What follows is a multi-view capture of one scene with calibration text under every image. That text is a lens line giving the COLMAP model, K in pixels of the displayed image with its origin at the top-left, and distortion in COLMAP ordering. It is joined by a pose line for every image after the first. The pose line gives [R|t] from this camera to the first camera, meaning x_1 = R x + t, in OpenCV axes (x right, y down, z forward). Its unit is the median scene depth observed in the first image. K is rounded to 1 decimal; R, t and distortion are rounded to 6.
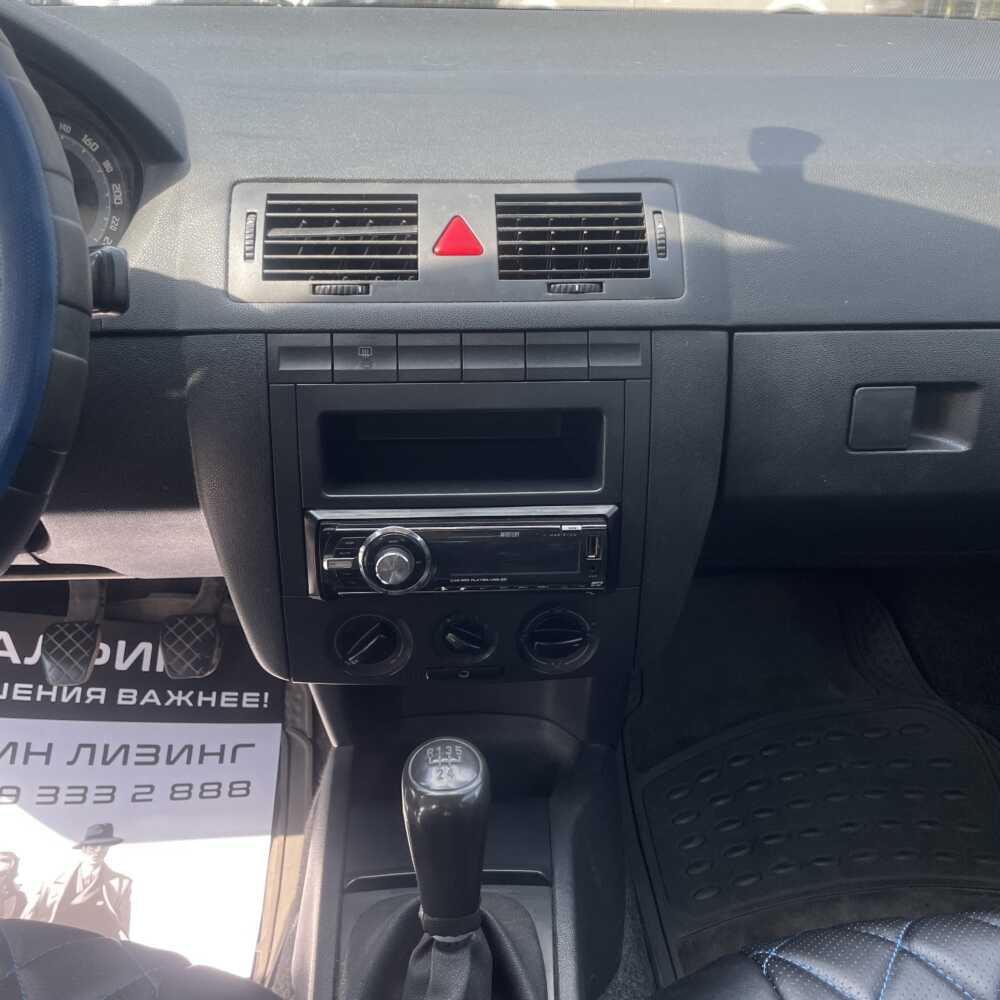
lens RADIAL K [[1008.0, 0, 471.4], [0, 1008.0, 499.2], [0, 0, 1]] dist [0.023390, -0.003558]
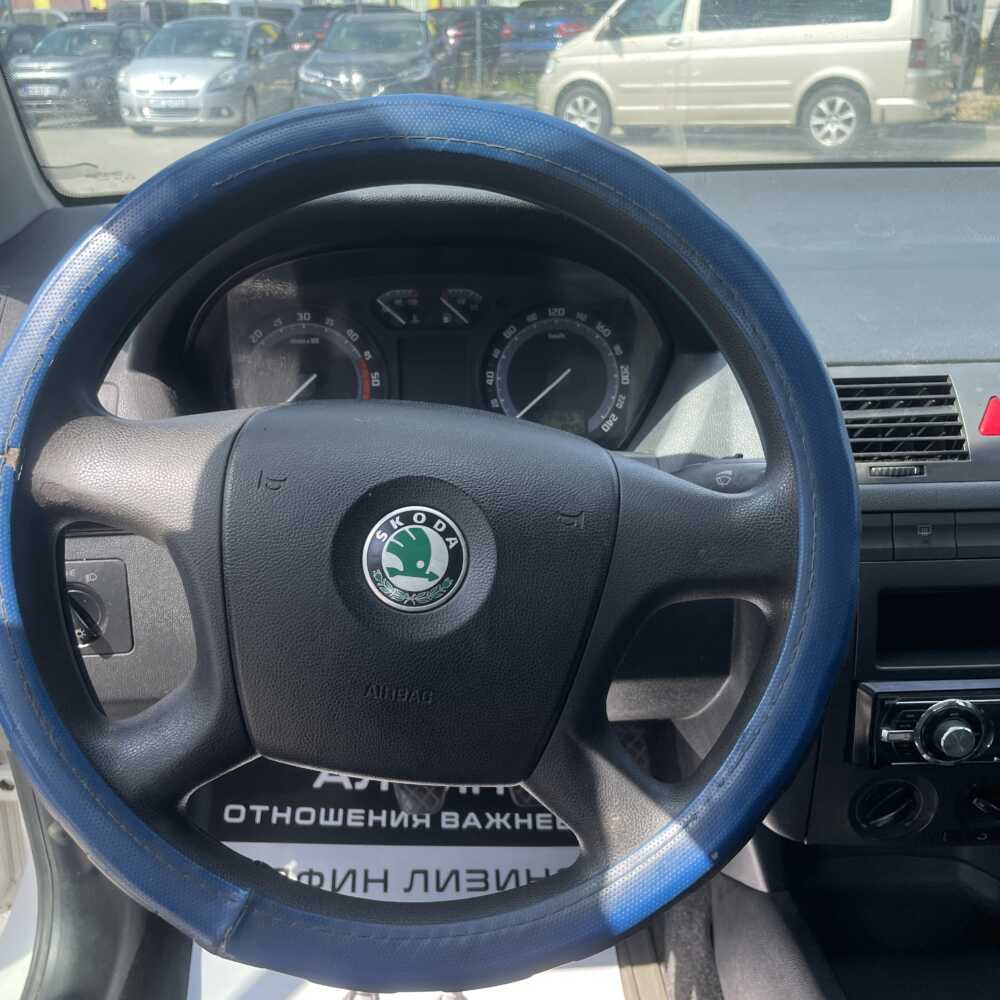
lens RADIAL K [[998.1, 0, 500.0], [0, 998.1, 500.0], [0, 0, 1]] dist [0.063818, -0.049955]
pose [[0.999388, -0.016839, -0.030676, -0.447774], [0.014745, 0.997626, -0.067263, -0.100212], [0.031736, 0.066770, 0.997264, -0.044636]]
